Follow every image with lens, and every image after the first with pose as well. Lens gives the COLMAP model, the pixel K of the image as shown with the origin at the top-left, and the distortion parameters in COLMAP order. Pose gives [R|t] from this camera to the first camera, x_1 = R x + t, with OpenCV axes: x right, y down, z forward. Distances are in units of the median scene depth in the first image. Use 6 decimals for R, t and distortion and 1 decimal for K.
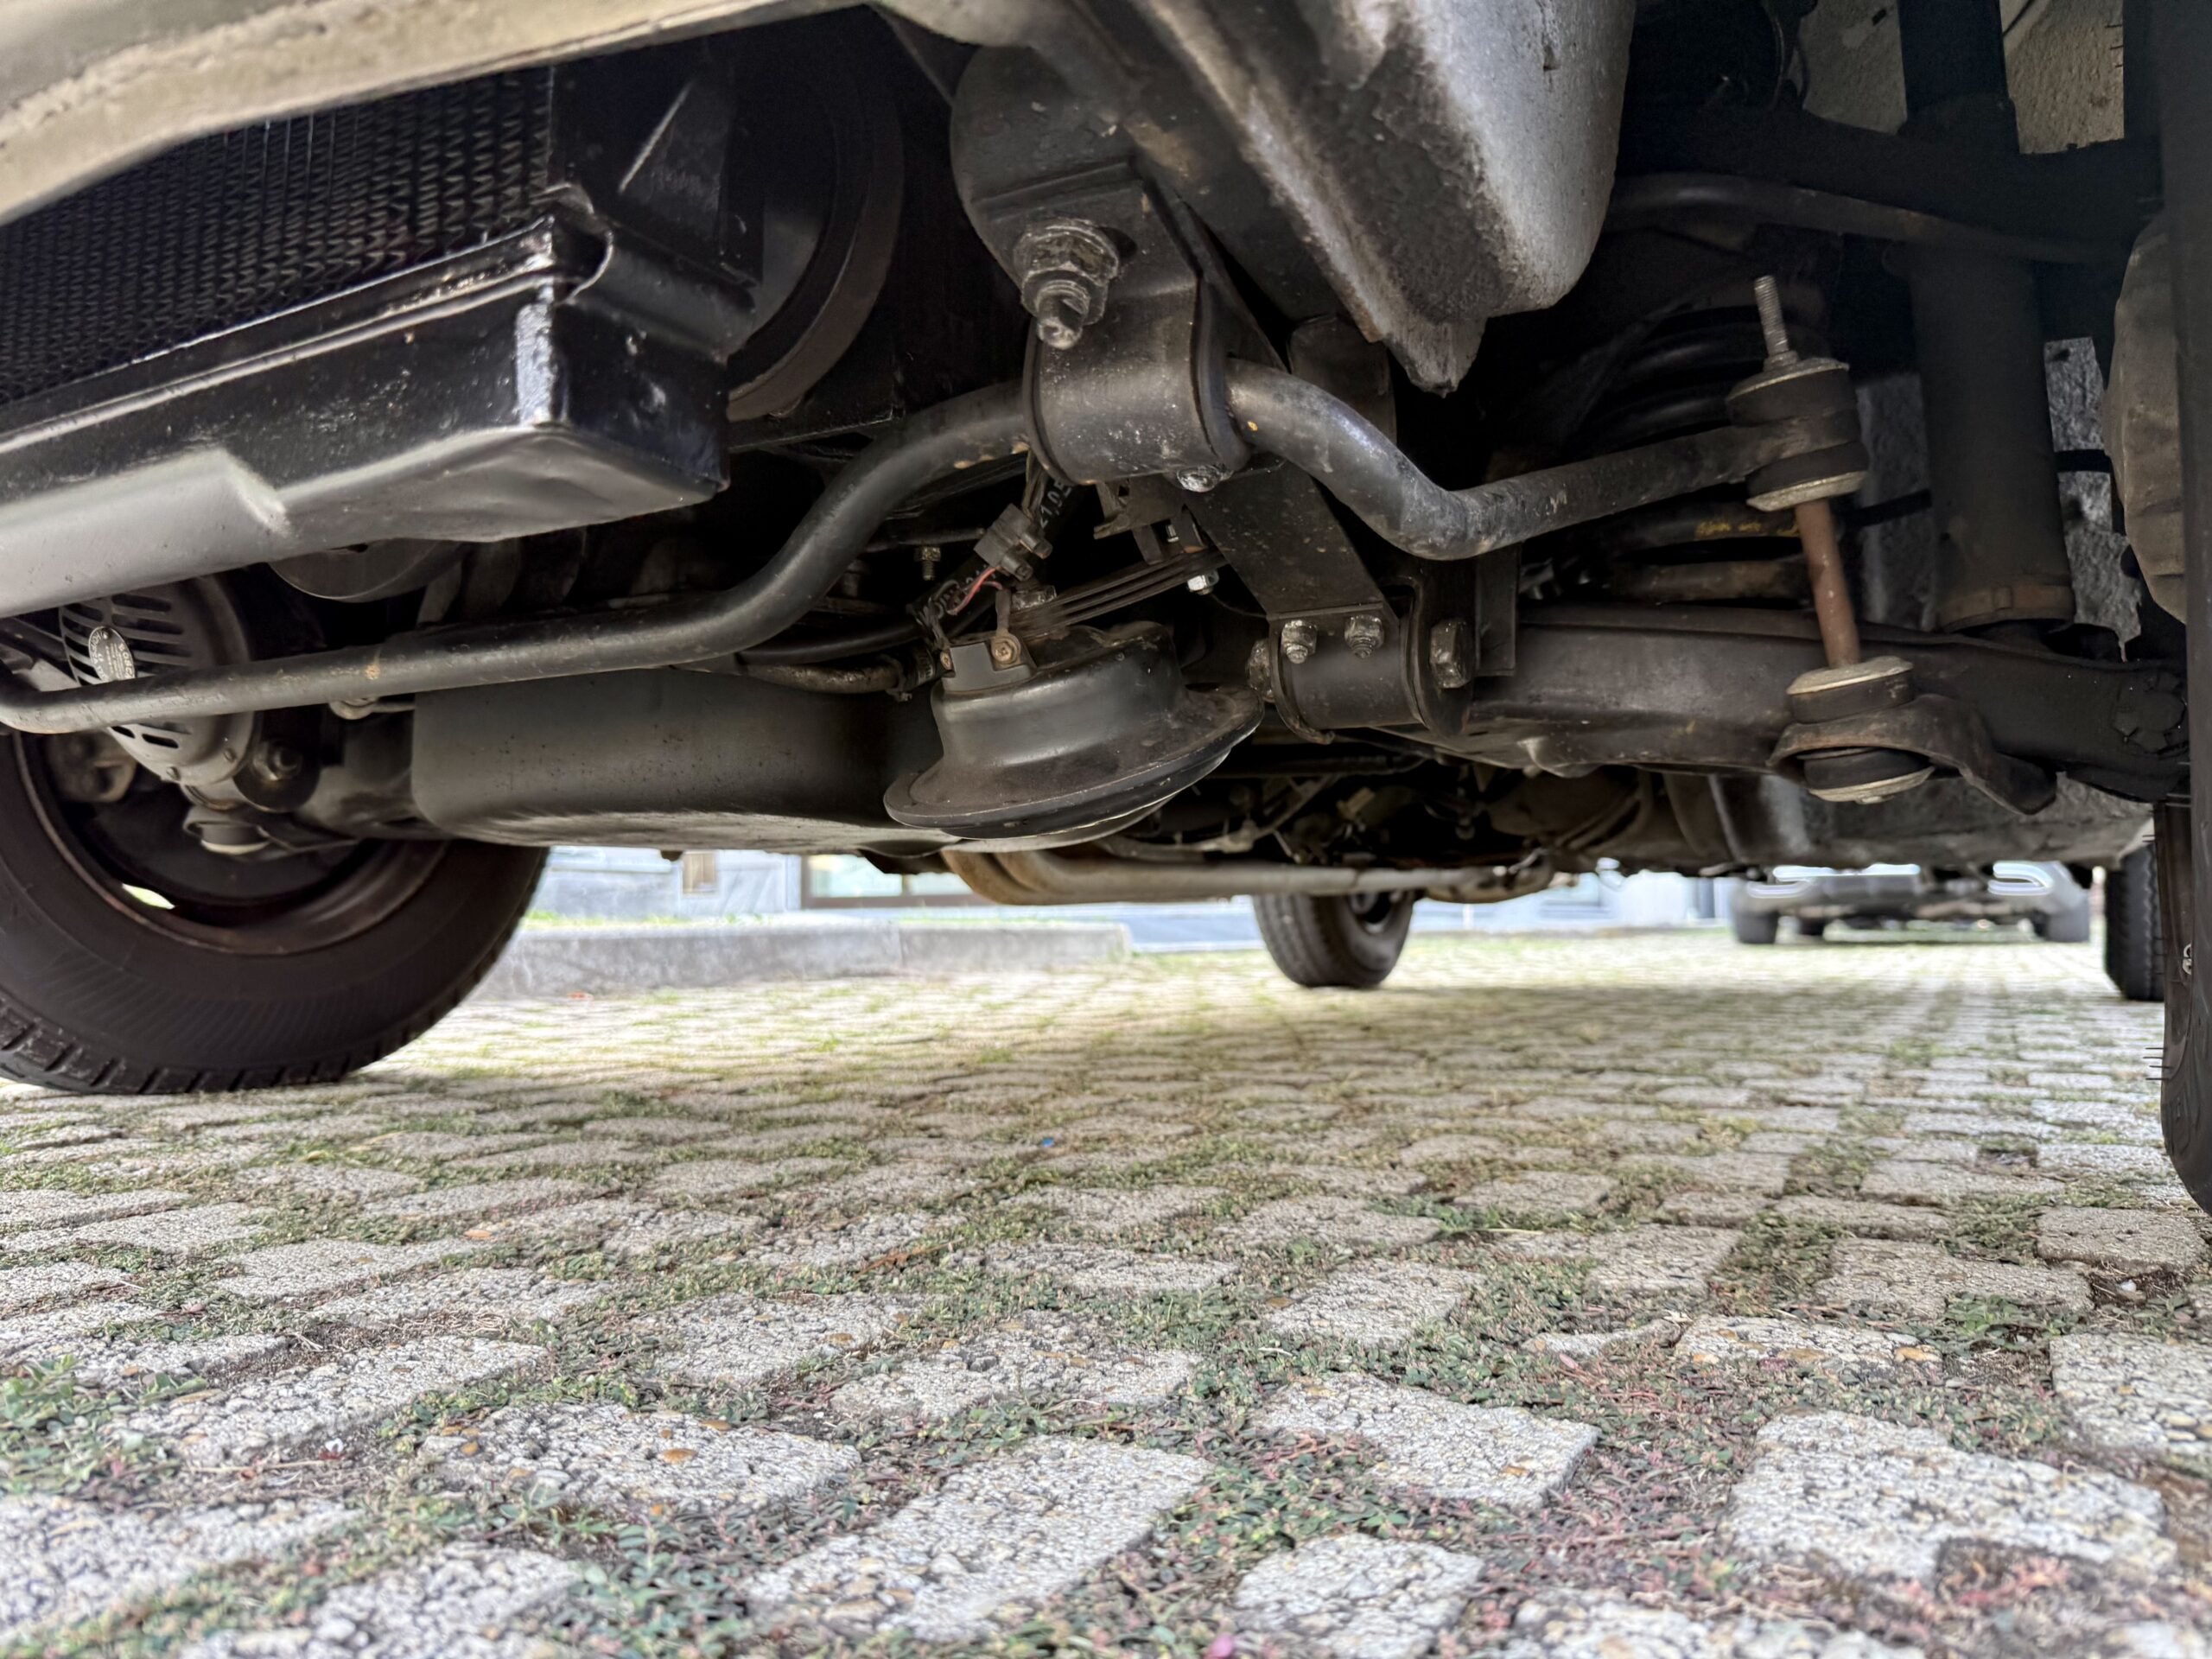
lens RADIAL K [[1591.7, 0, 1120.7], [0, 1591.7, 834.1], [0, 0, 1]] dist [0.056509, -0.109717]
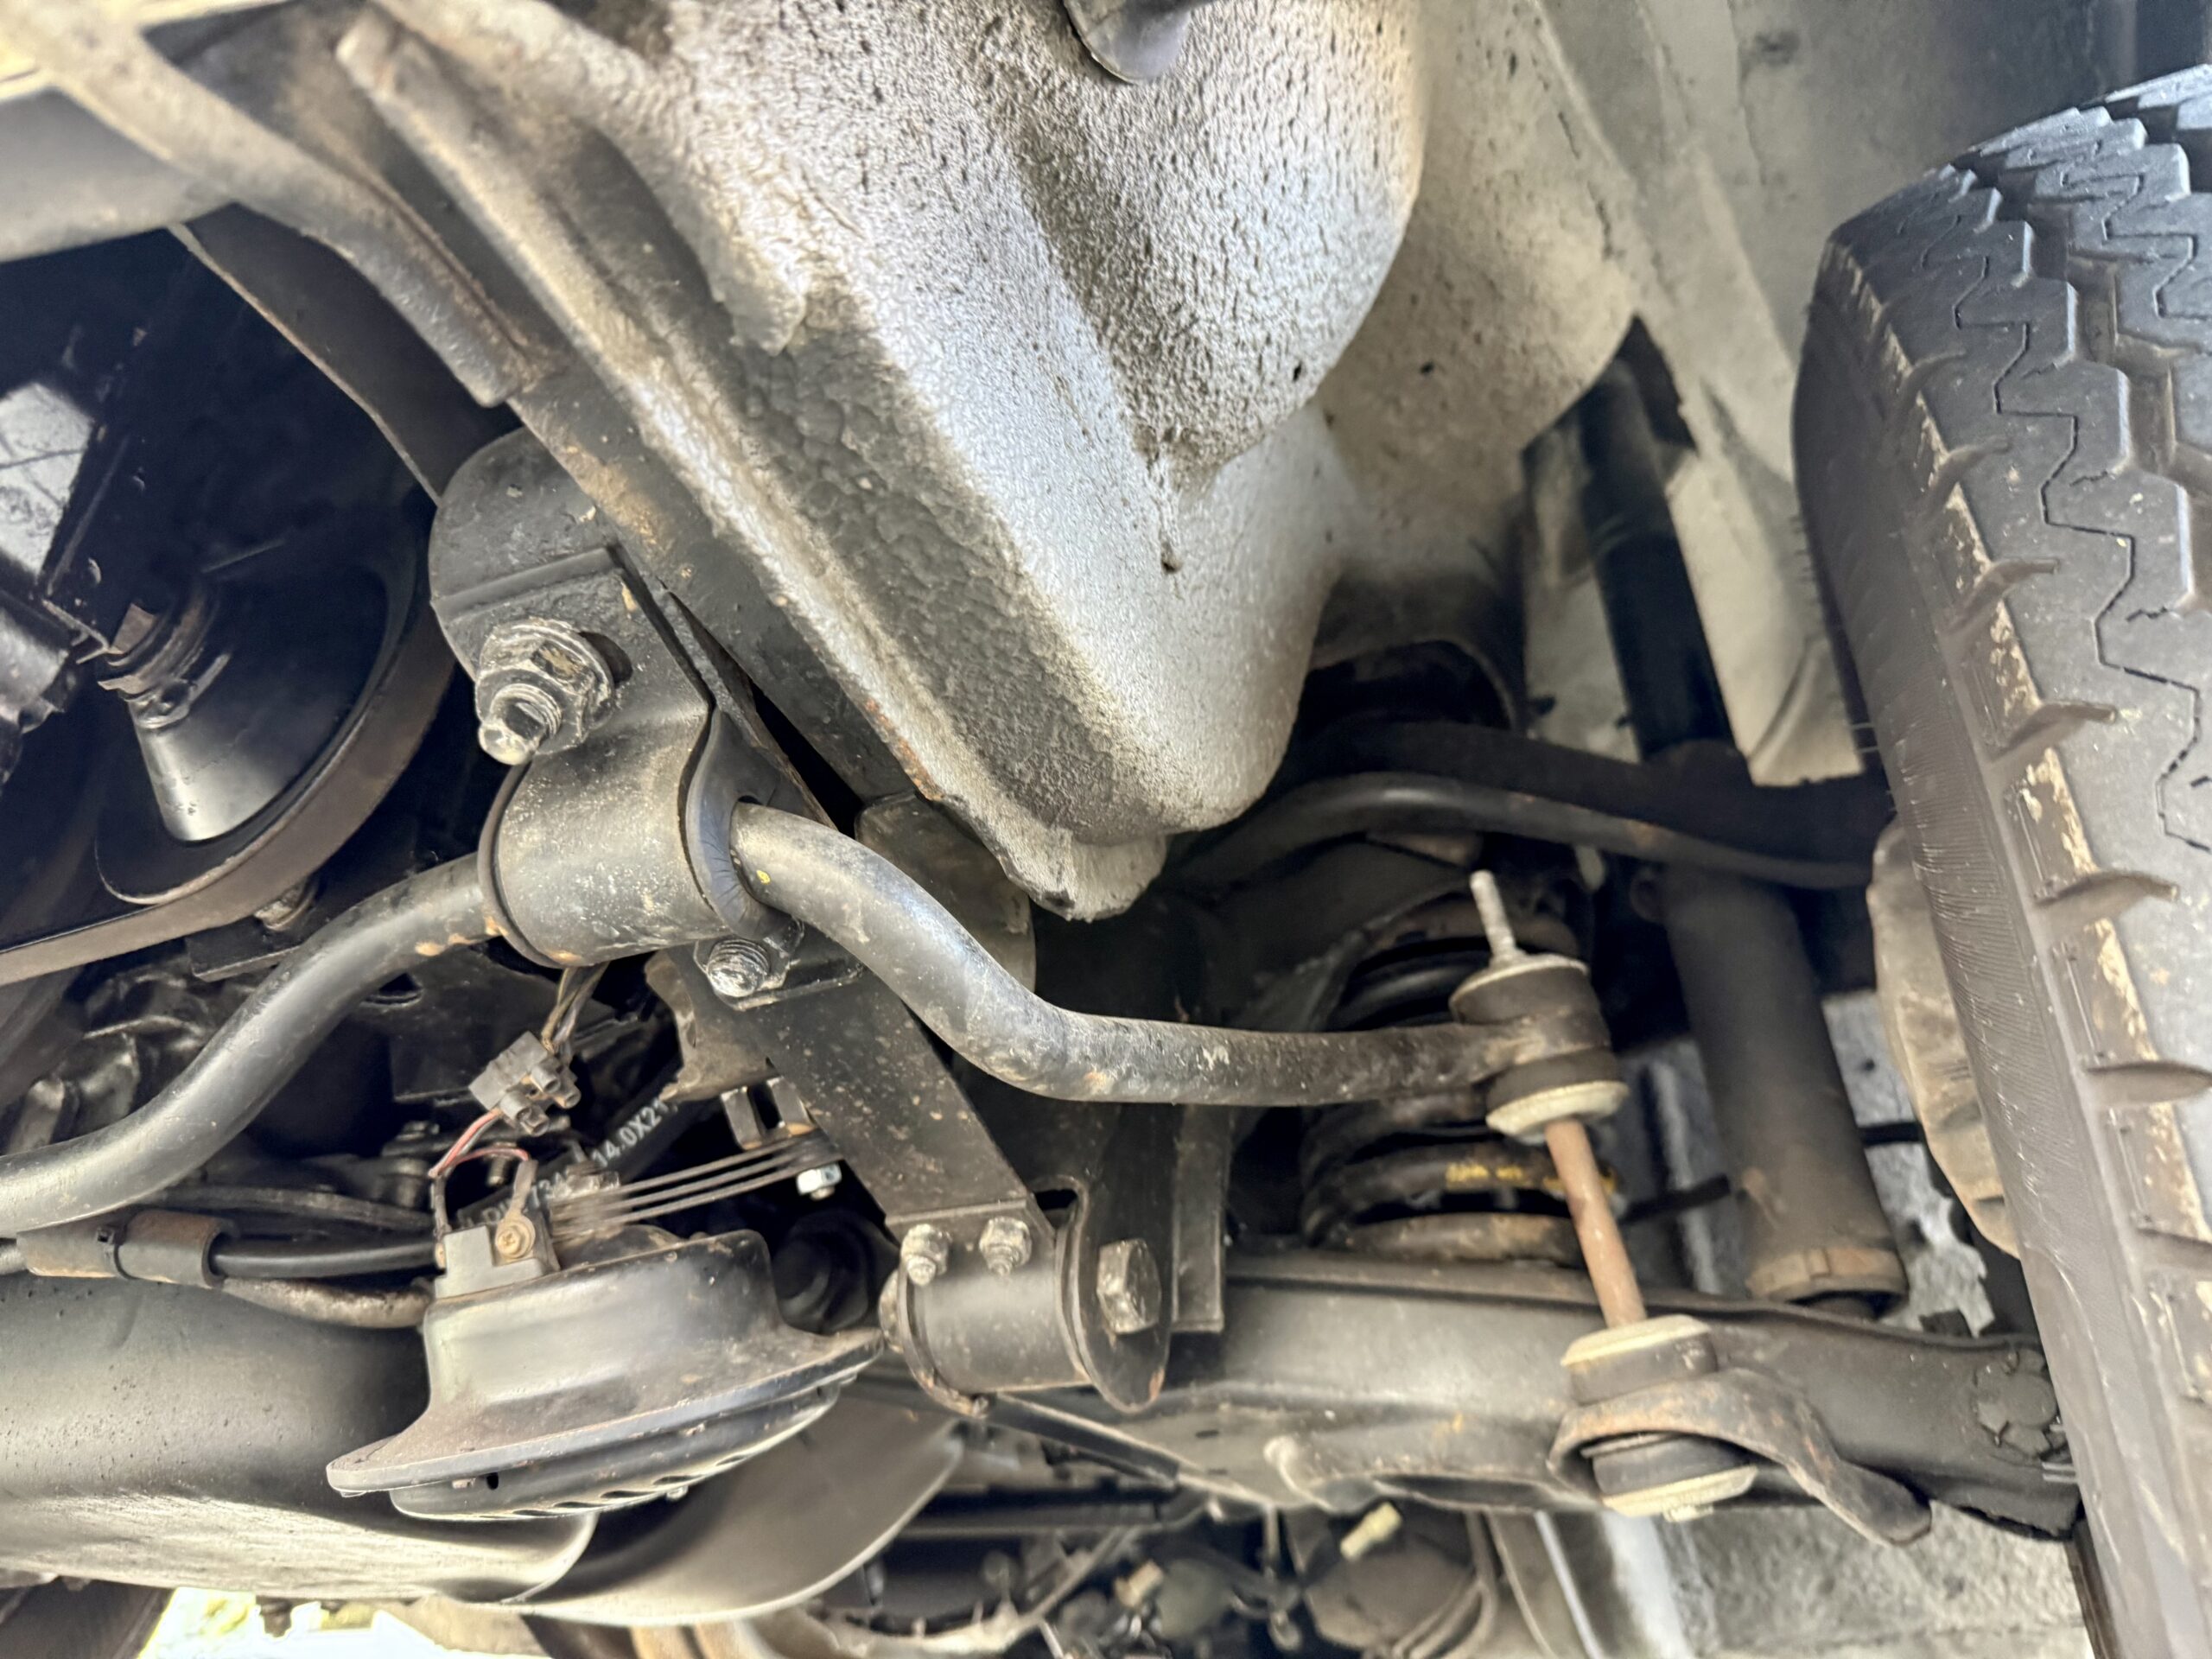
lens RADIAL K [[1588.3, 0, 1096.4], [0, 1588.3, 808.3], [0, 0, 1]] dist [0.123904, -0.290130]
pose [[0.997796, 0.053387, 0.039402, 0.149571], [-0.027895, 0.876309, -0.480941, 0.058335], [-0.060204, 0.478782, 0.875867, 0.208211]]
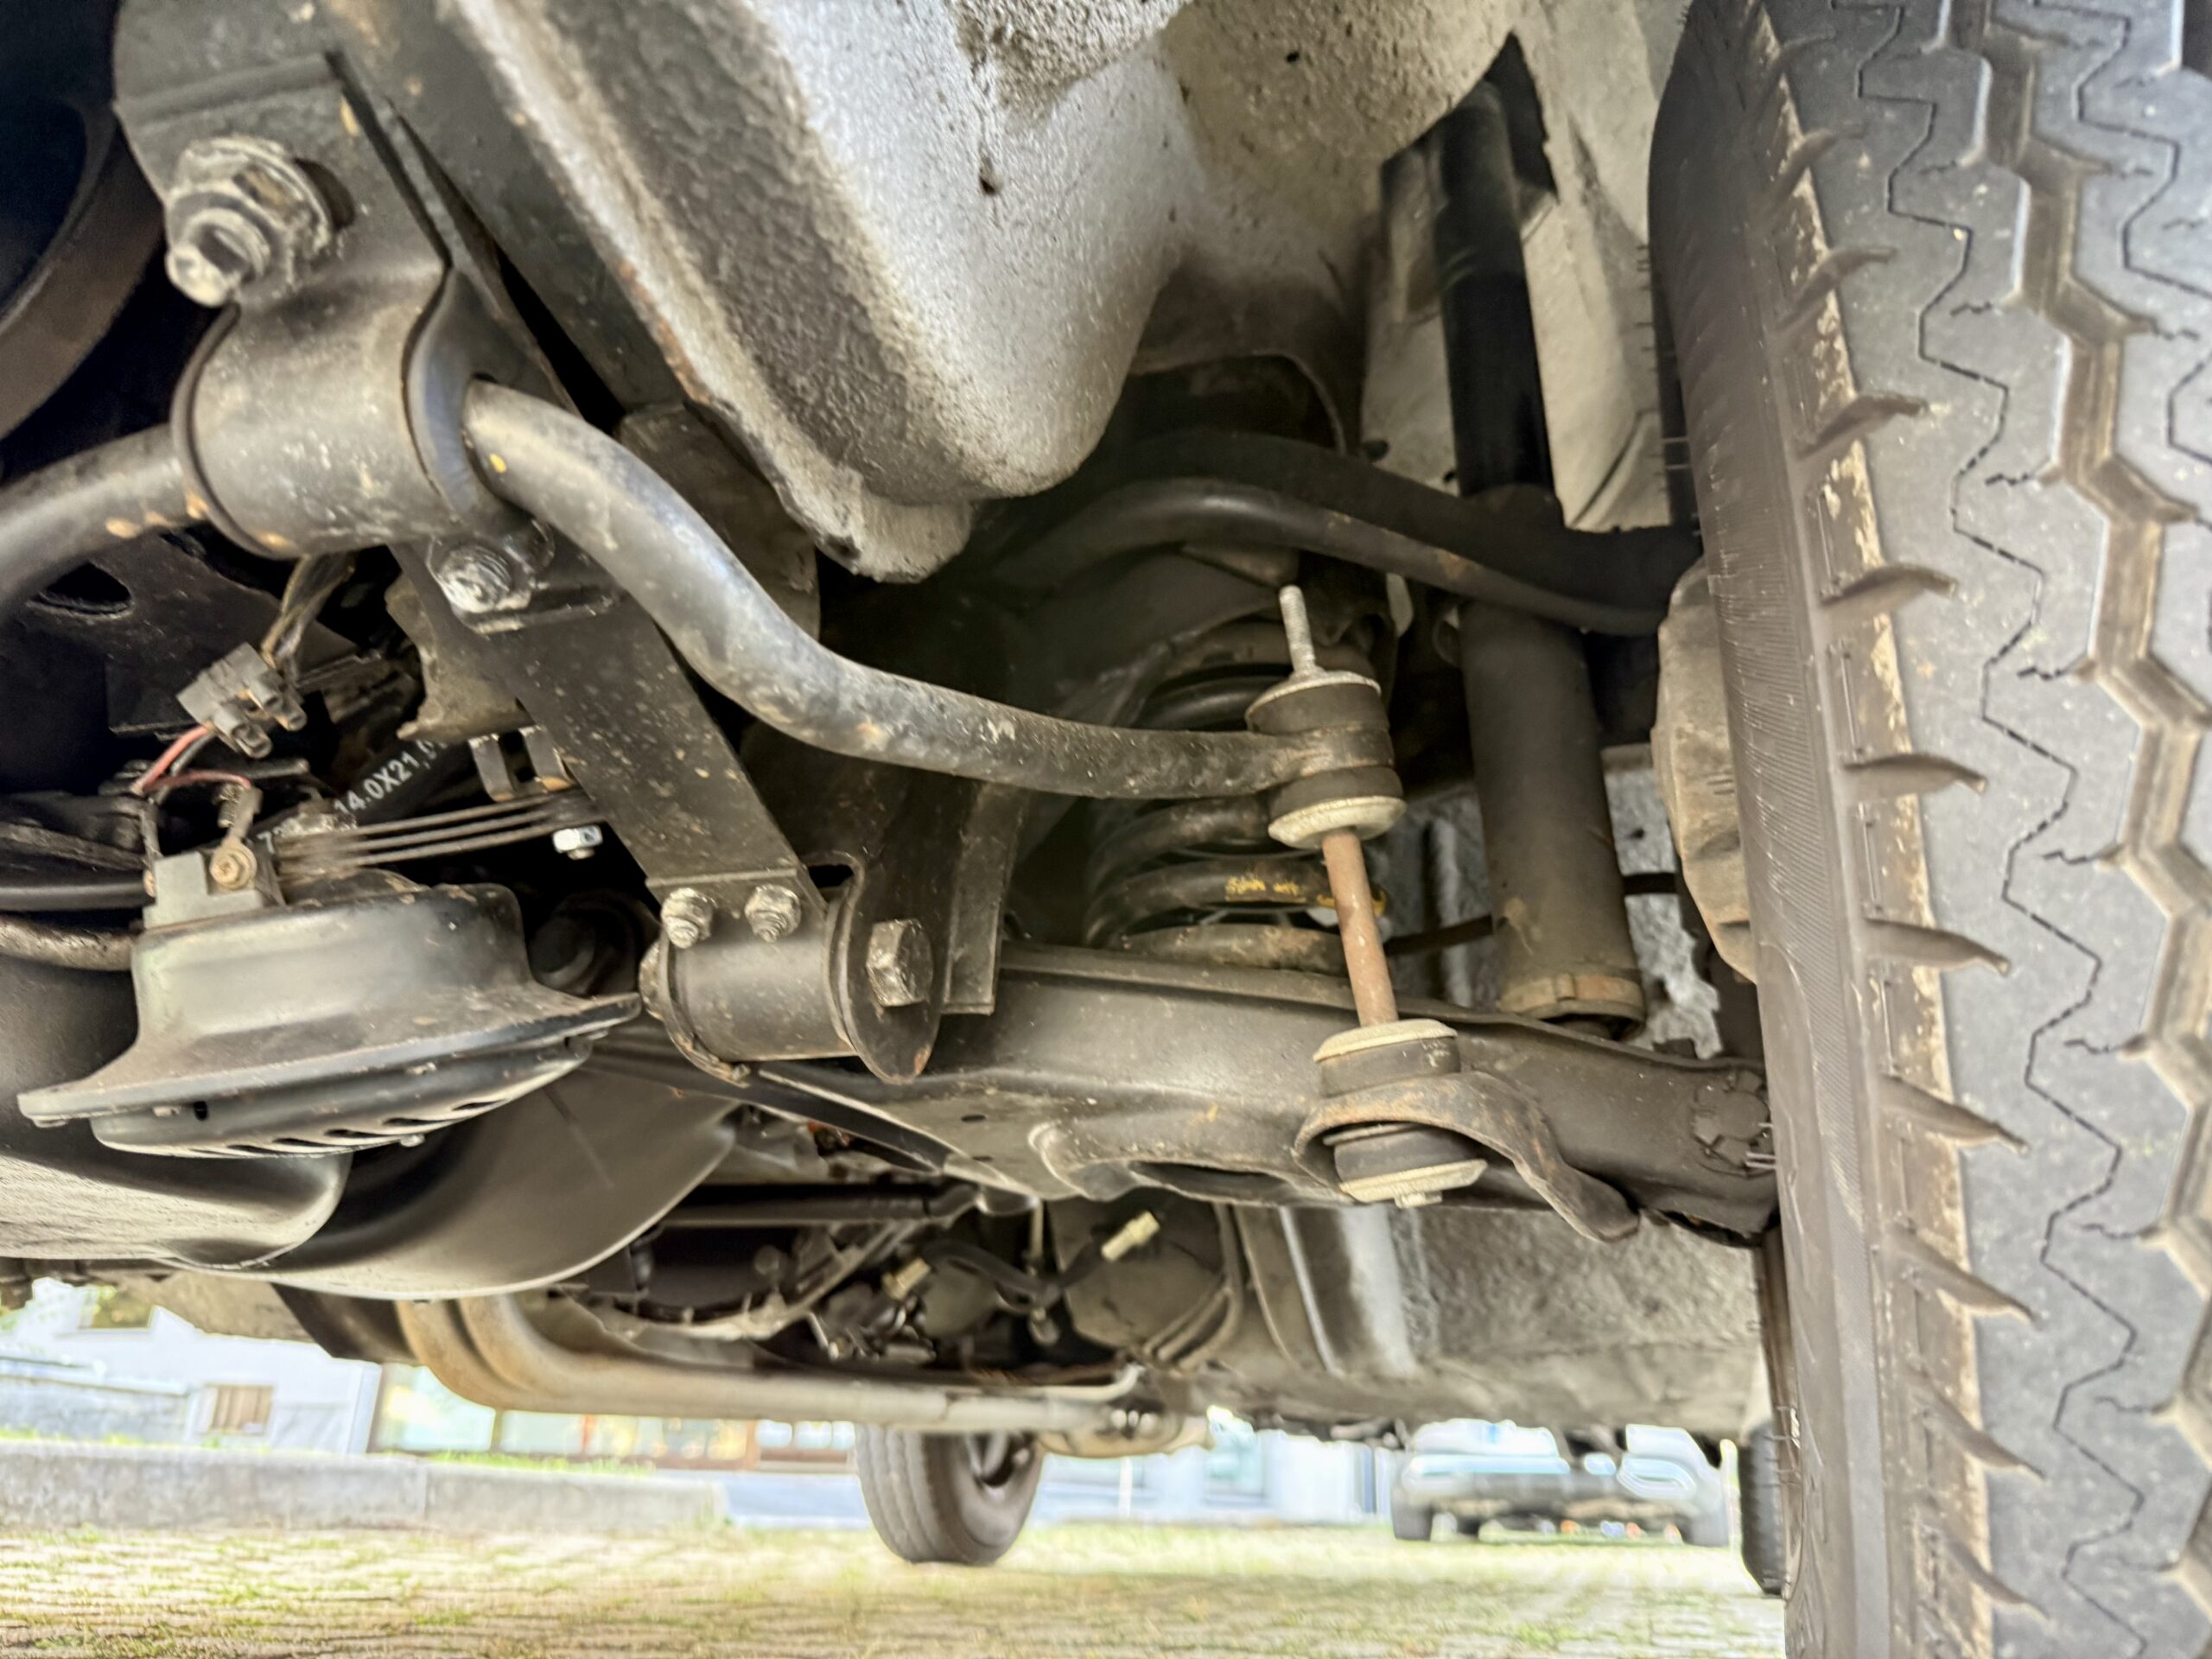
lens RADIAL K [[1591.7, 0, 1120.7], [0, 1591.7, 834.1], [0, 0, 1]] dist [0.056509, -0.109717]
pose [[0.978072, 0.112301, 0.175398, 0.171182], [-0.046988, 0.939443, -0.339469, 0.083881], [-0.202899, 0.323783, 0.924119, 0.248959]]
